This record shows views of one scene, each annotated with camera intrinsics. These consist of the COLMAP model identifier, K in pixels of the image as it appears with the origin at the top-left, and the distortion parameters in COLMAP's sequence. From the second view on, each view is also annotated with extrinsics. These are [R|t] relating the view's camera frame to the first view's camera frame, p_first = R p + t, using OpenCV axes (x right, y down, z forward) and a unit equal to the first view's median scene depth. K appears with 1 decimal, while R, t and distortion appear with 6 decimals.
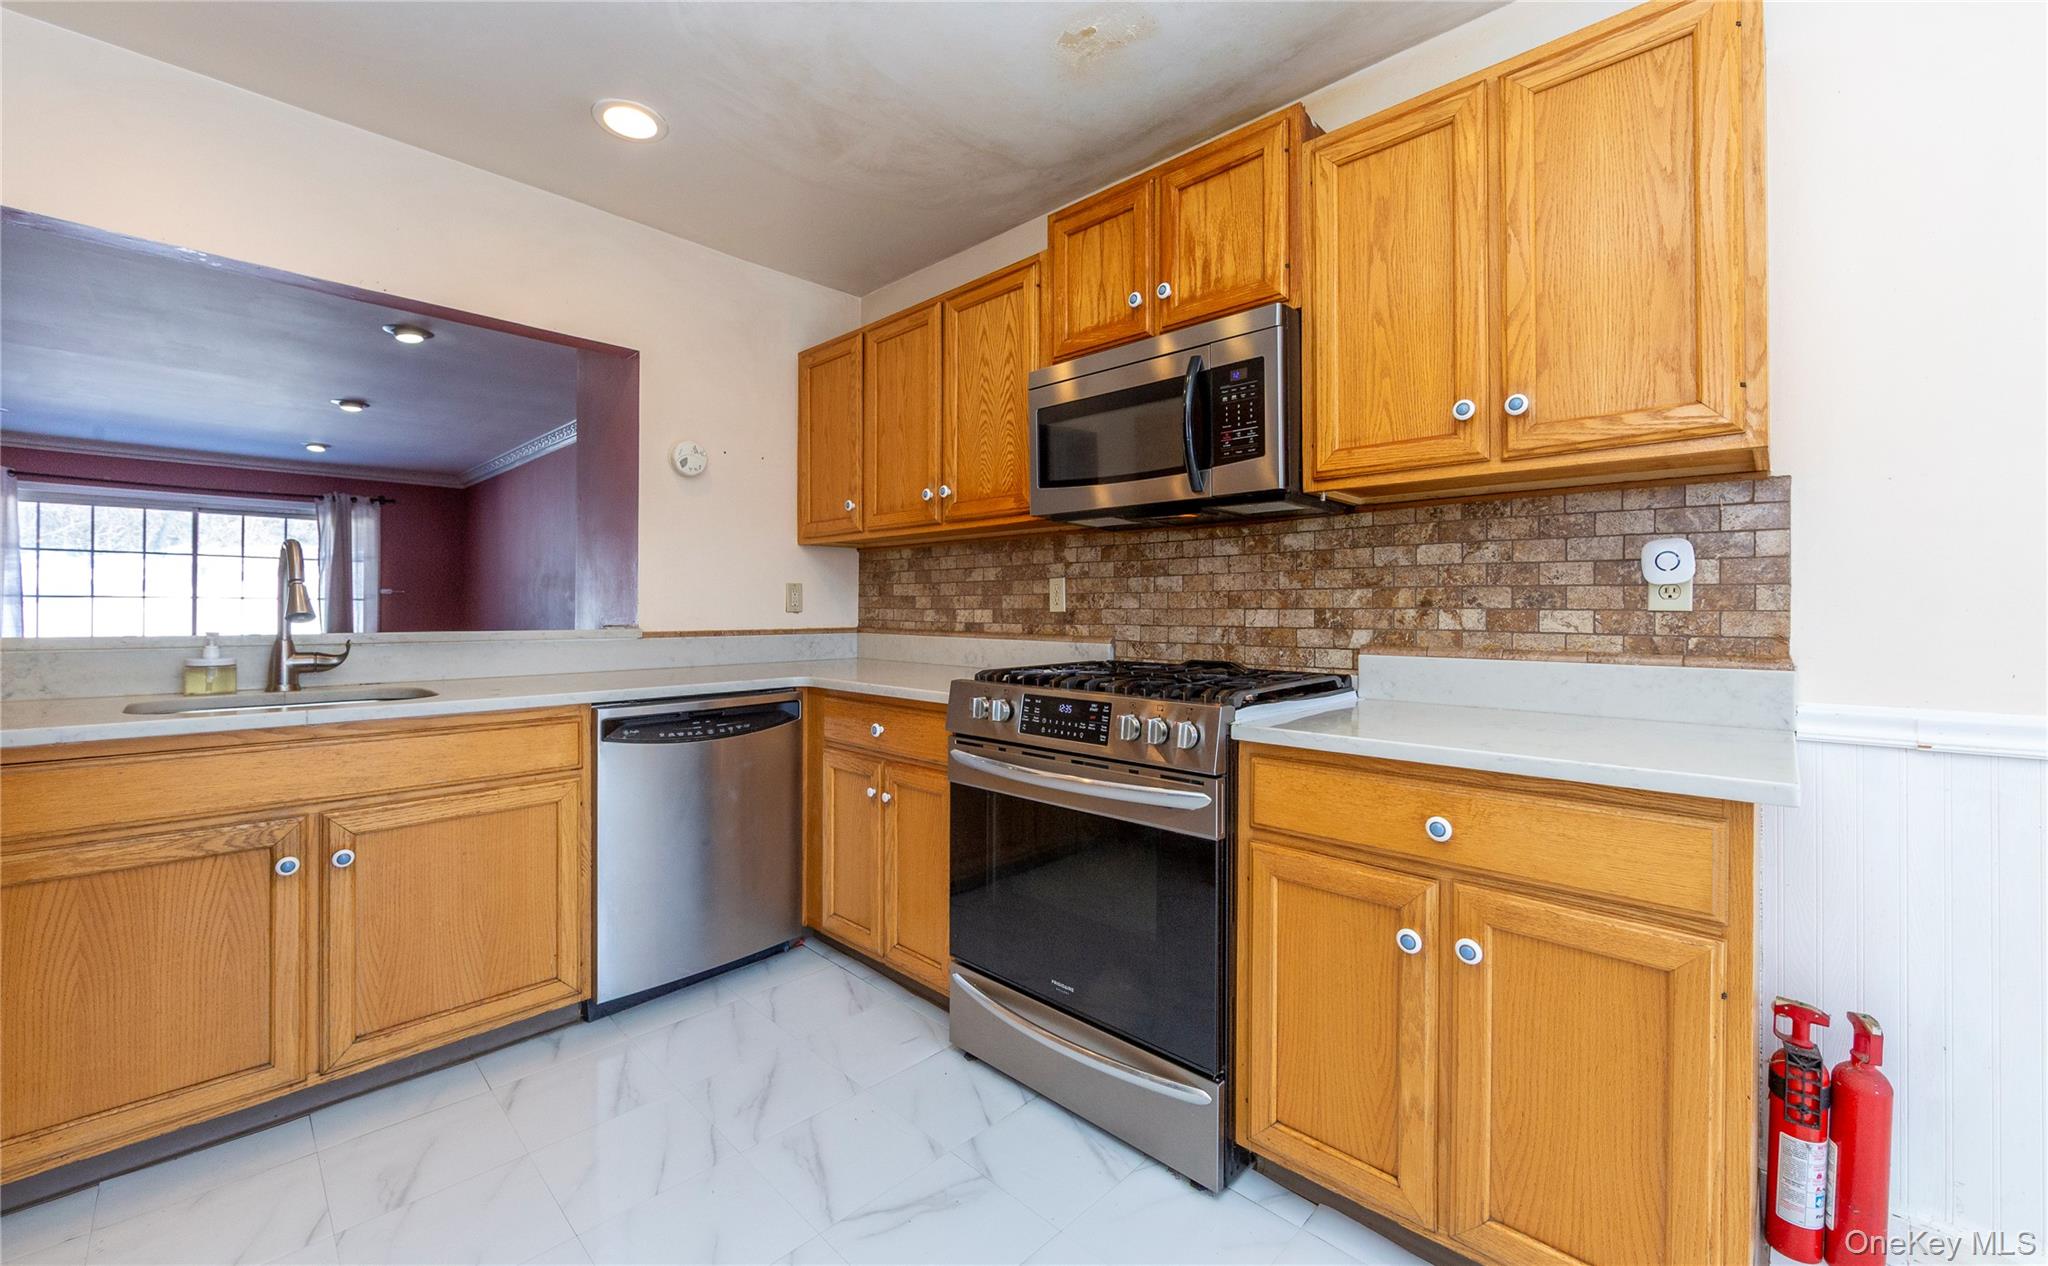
lens RADIAL K [[810.8, 0, 1013.7], [0, 810.8, 613.5], [0, 0, 1]] dist [-0.000226, -0.000019]
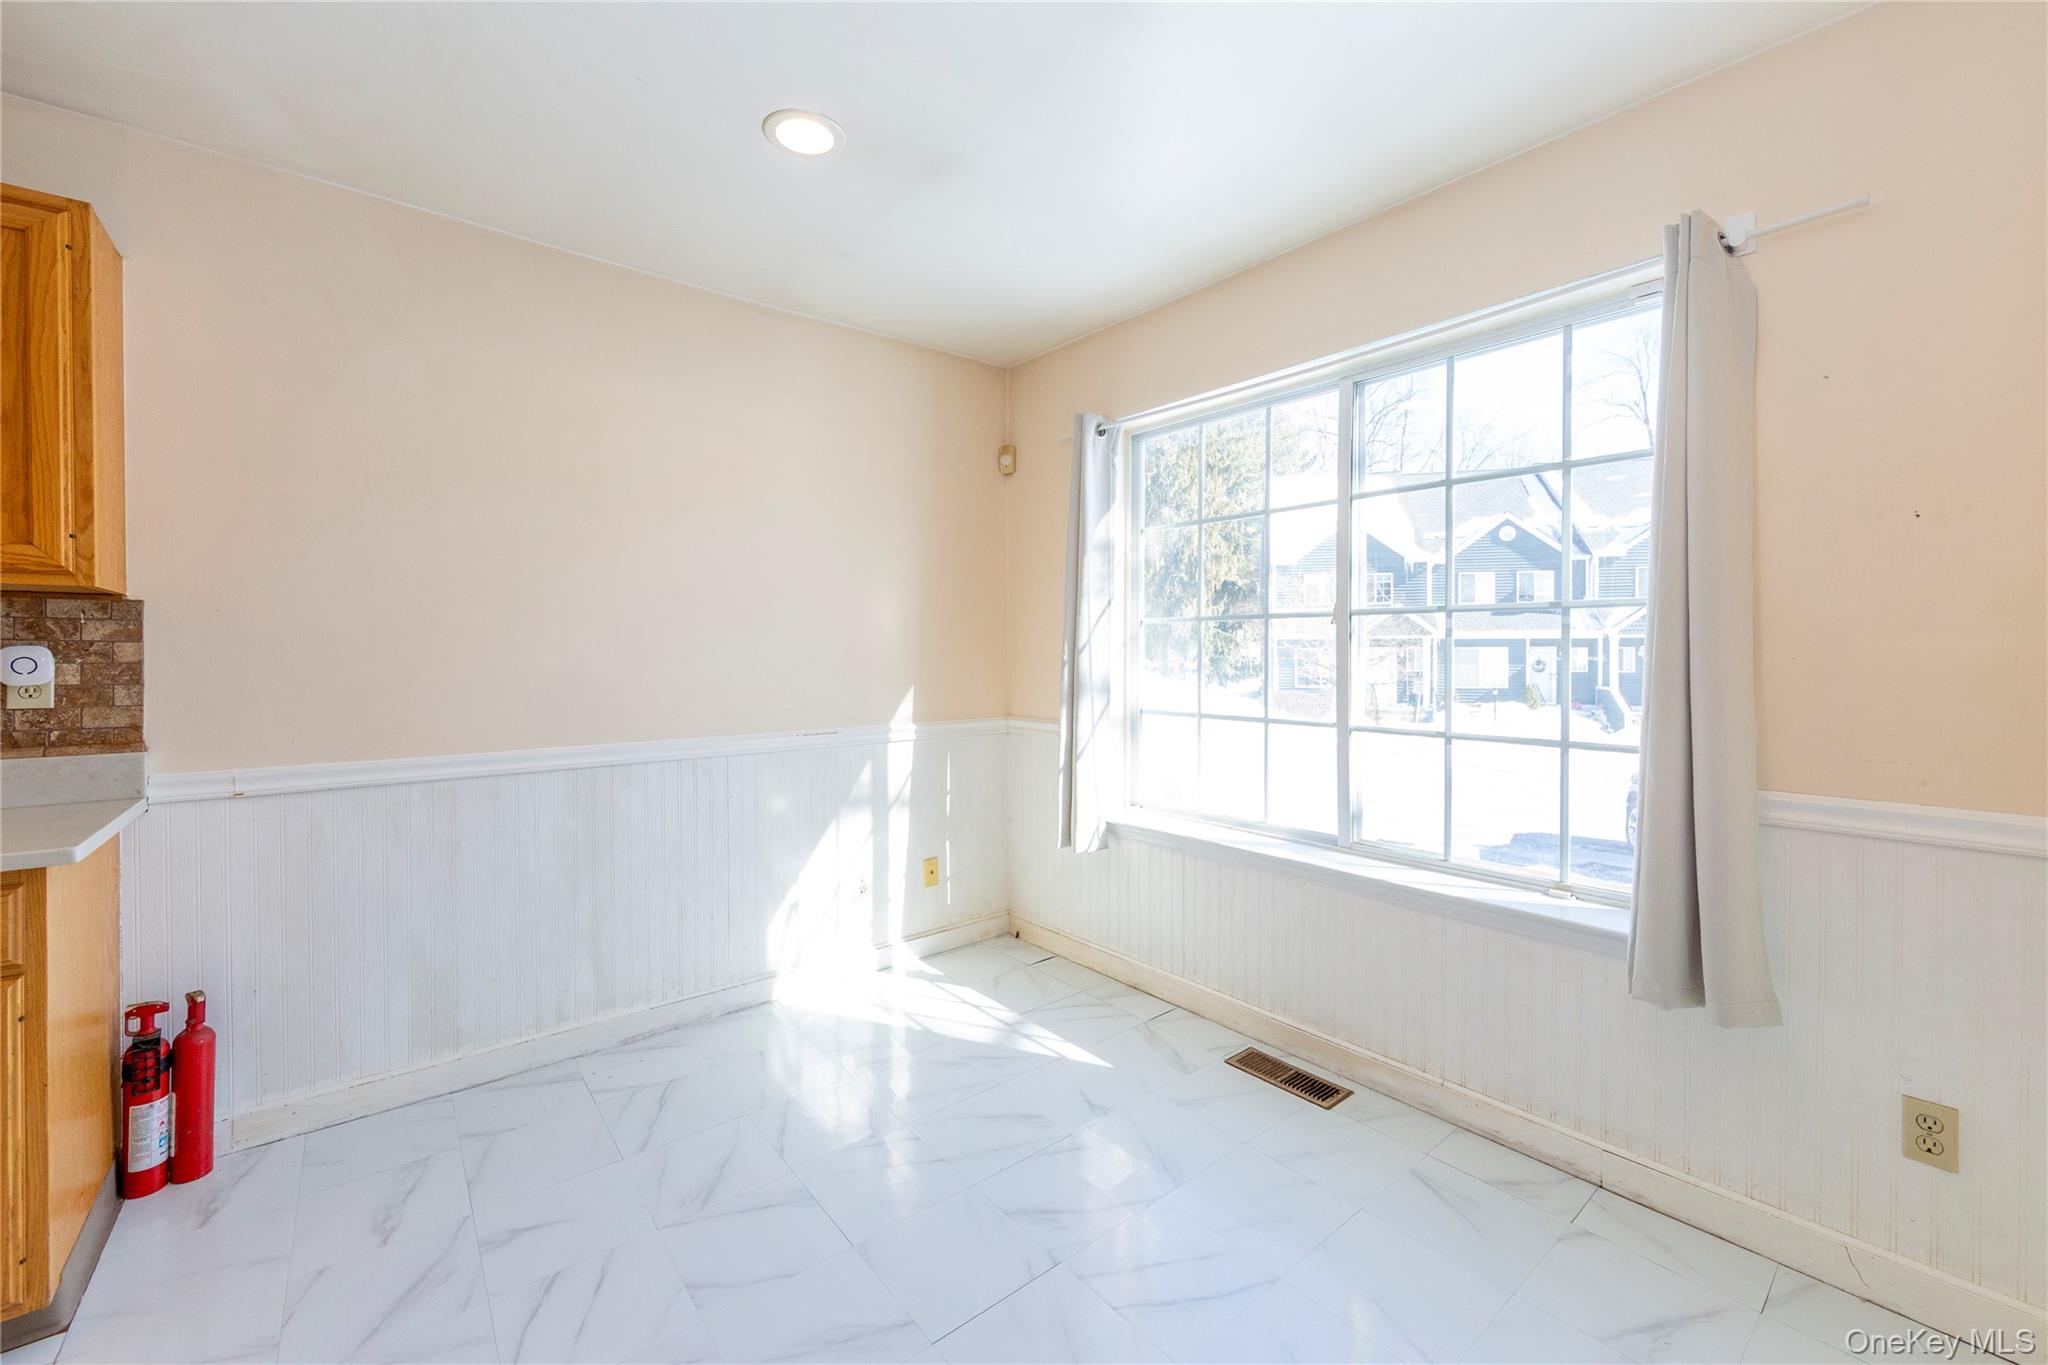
lens RADIAL K [[808.4, 0, 1042.0], [0, 808.4, 658.5], [0, 0, 1]] dist [-0.004572, -0.000476]
pose [[0.097127, -0.009506, 0.995227, -0.135702], [0.002038, 0.999954, 0.009352, -0.066204], [-0.995270, 0.001120, 0.097142, -0.420530]]
